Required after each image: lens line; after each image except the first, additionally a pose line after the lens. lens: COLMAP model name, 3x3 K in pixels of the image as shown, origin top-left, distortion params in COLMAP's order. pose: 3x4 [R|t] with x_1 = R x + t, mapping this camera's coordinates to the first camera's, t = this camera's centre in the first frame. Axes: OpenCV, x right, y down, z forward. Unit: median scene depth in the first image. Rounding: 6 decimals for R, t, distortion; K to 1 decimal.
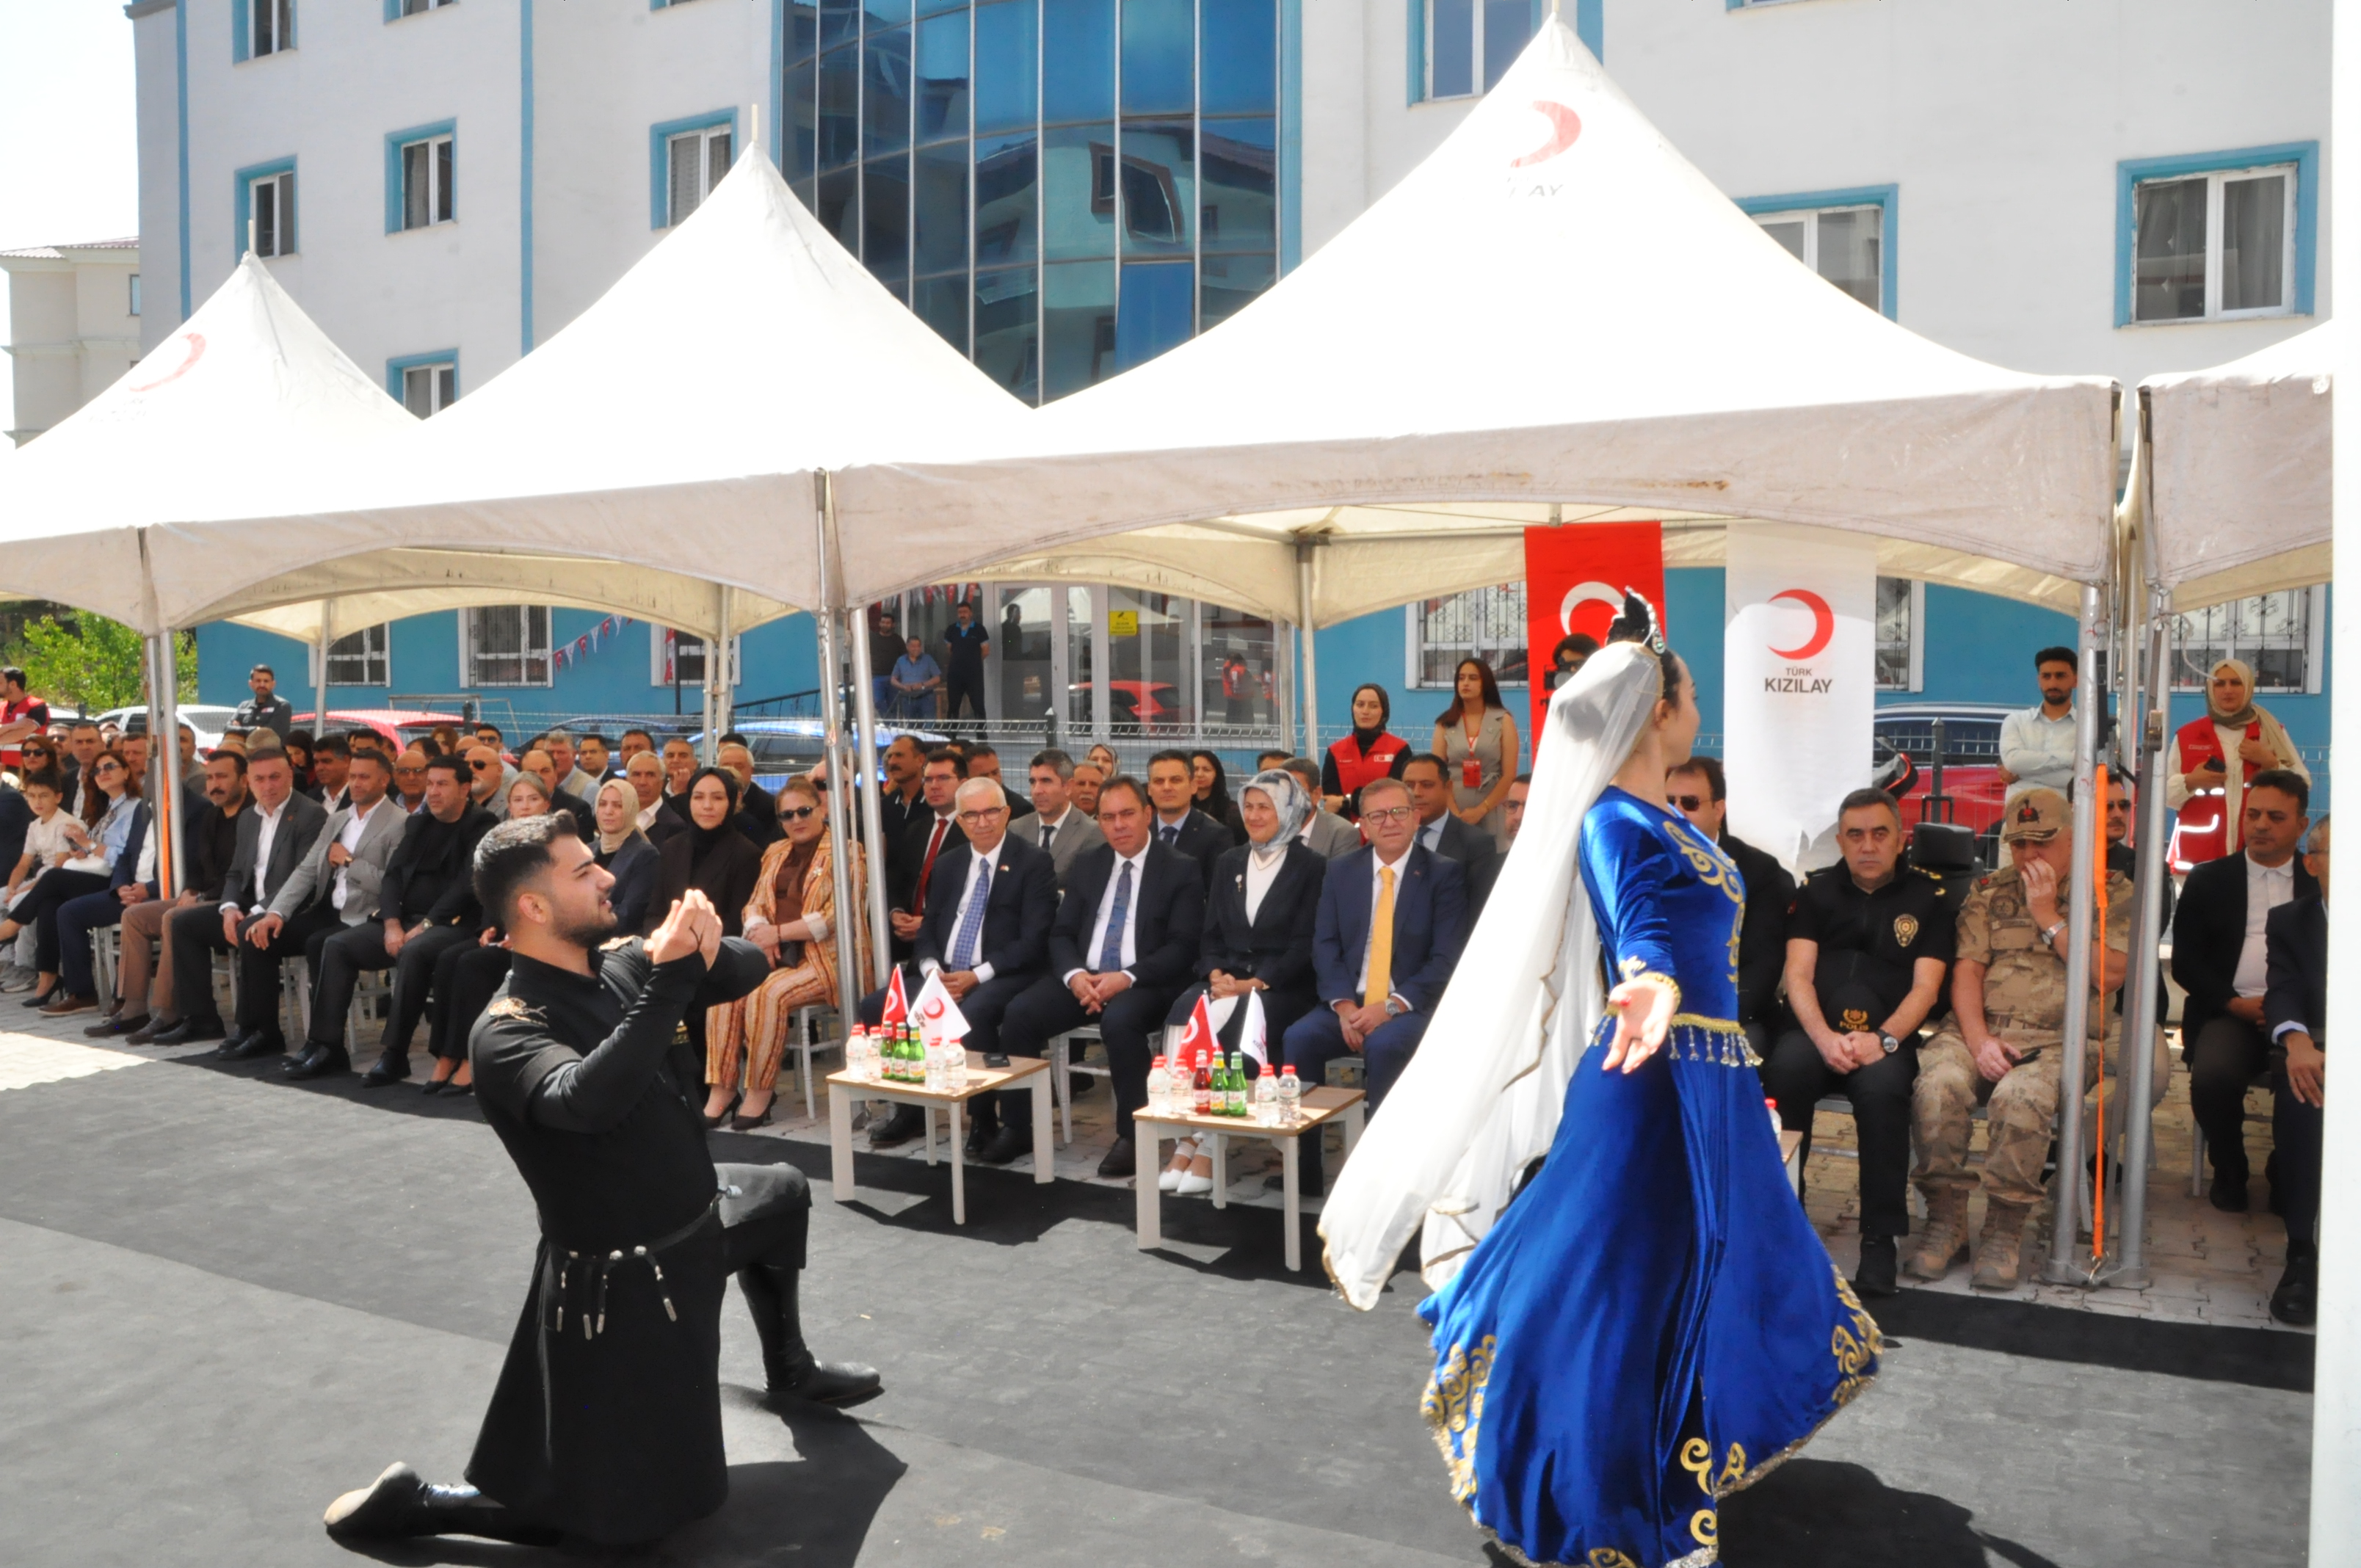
lens RADIAL K [[1855.5, 0, 1187.1], [0, 1855.5, 820.9], [0, 0, 1]] dist [-0.153399, 0.103033]
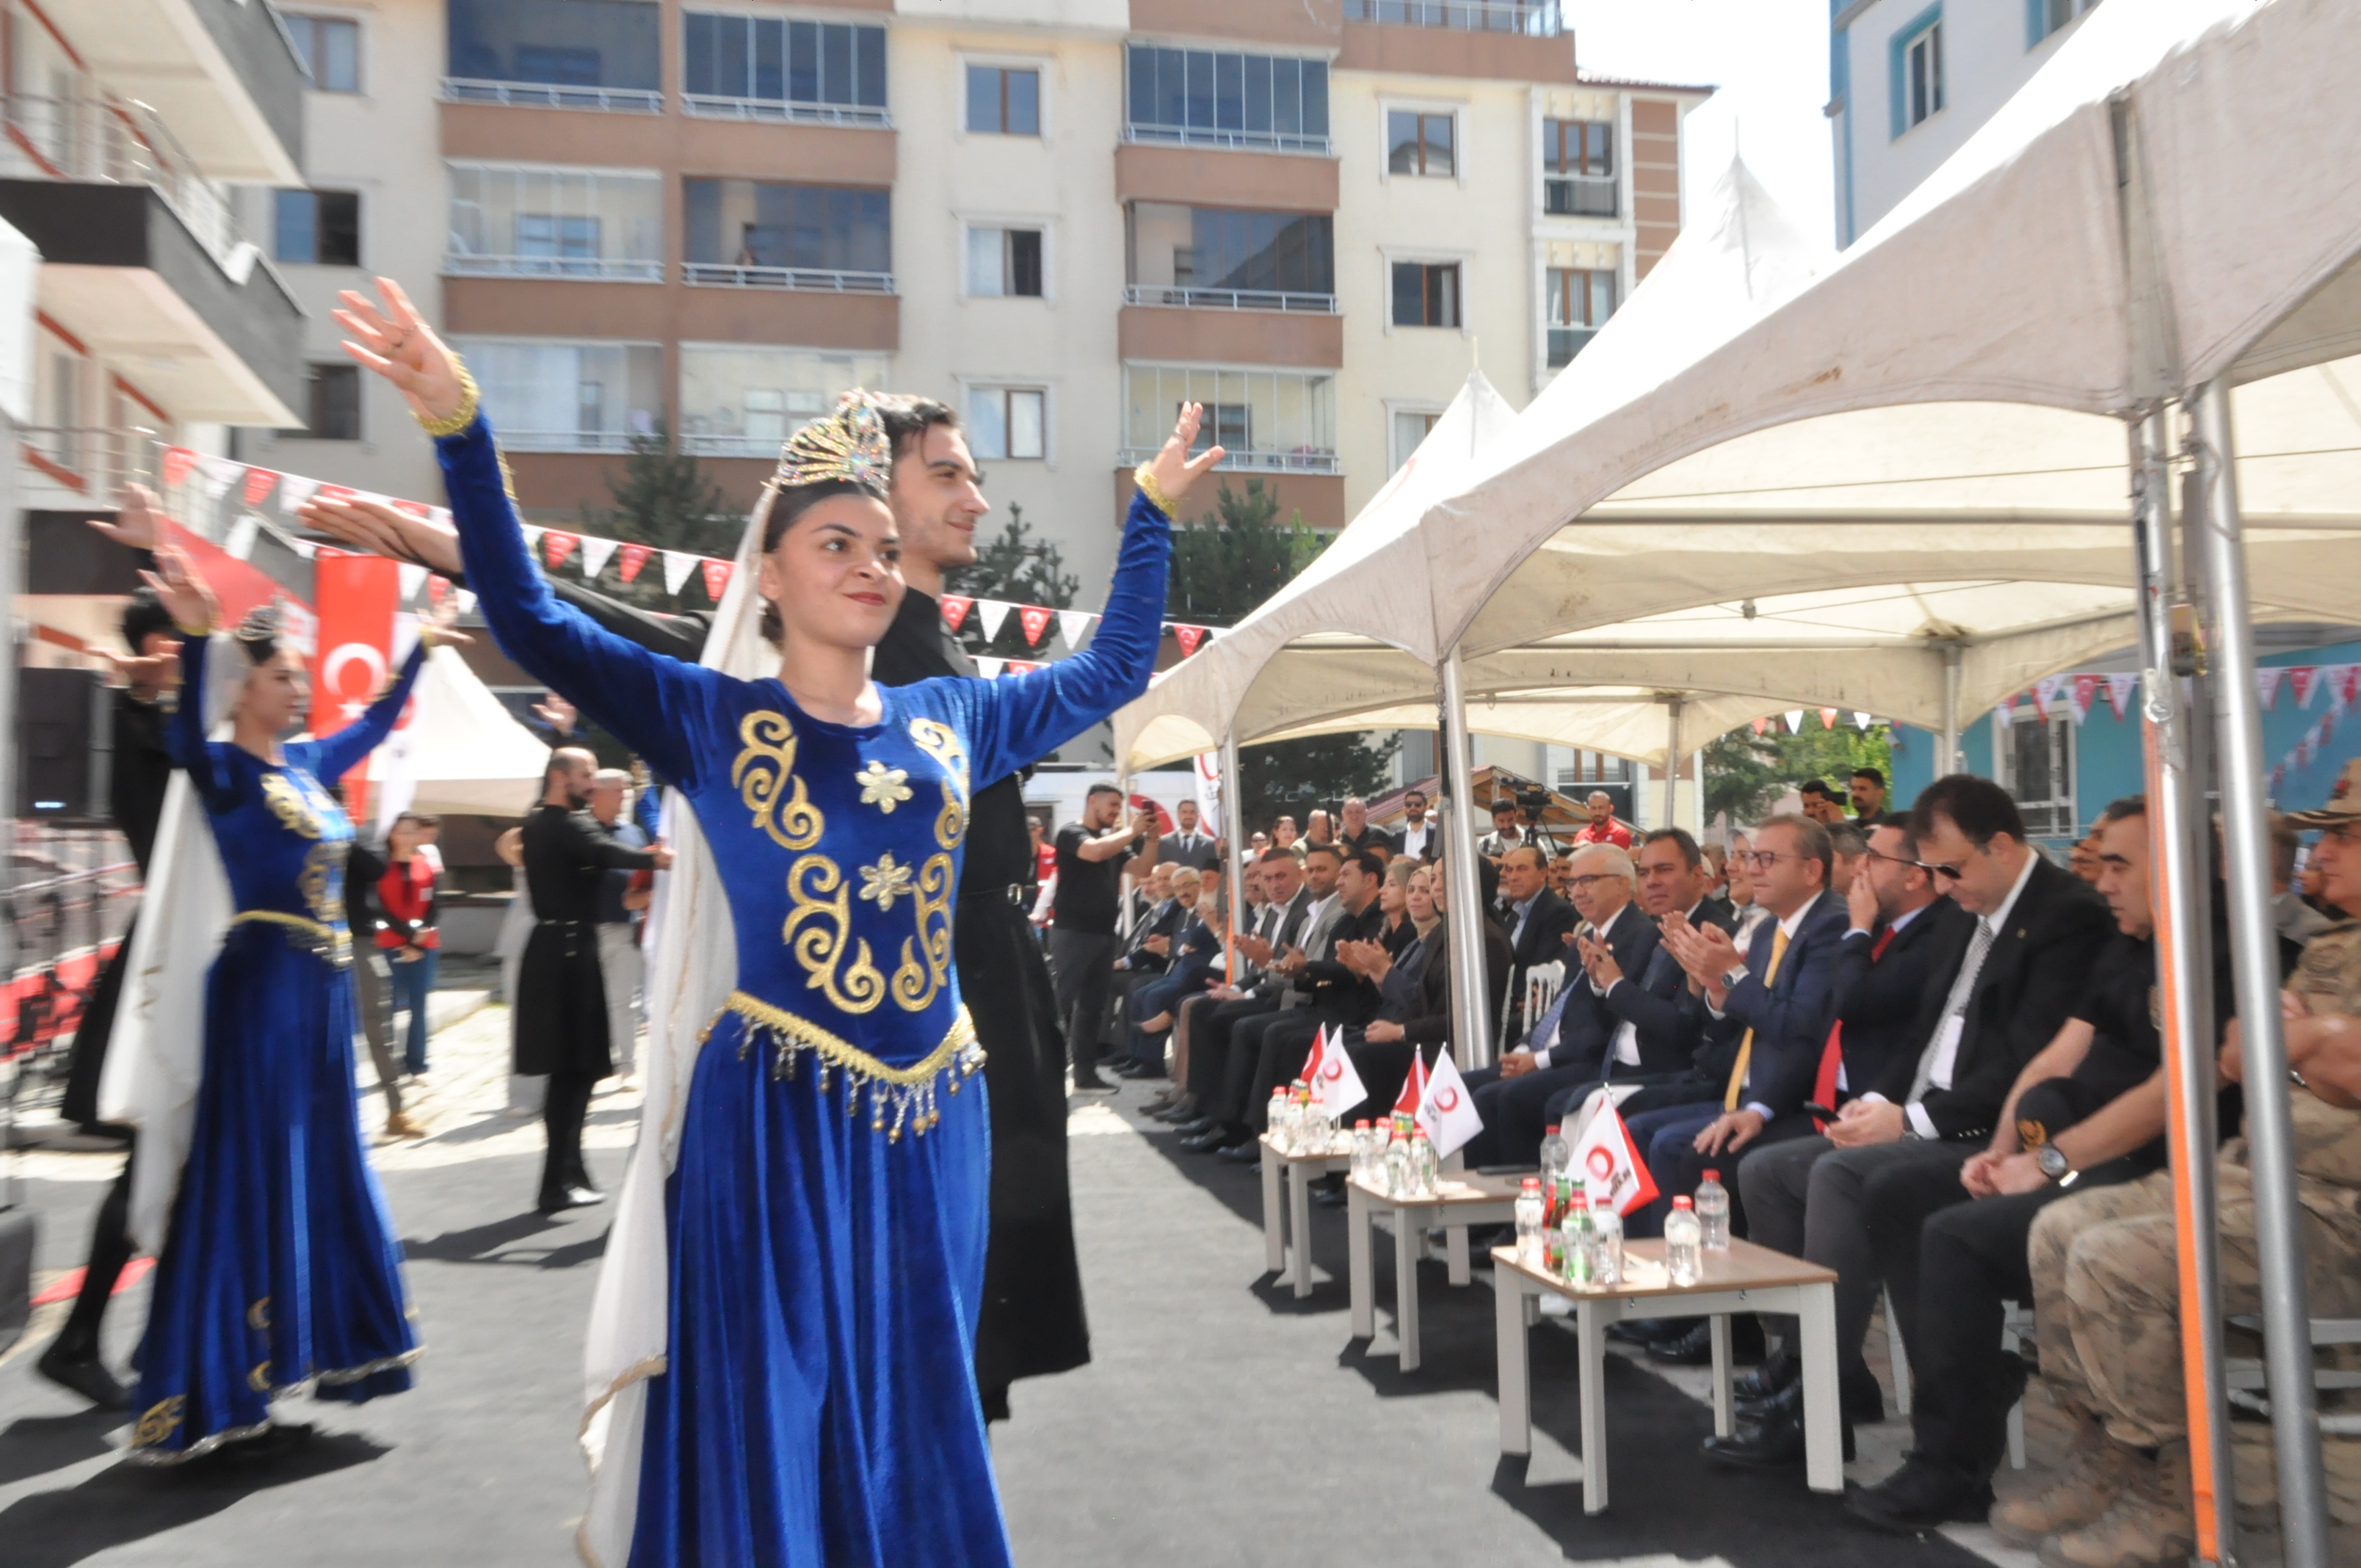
lens RADIAL K [[2311.7, 0, 1180.5], [0, 2311.7, 784.0], [0, 0, 1]] dist [-0.044314, 0.028461]
pose [[0.598393, -0.043683, -0.800011, 0.494047], [-0.045882, 0.995006, -0.088650, 0.041863], [0.799888, 0.089754, 0.593400, 0.147520]]
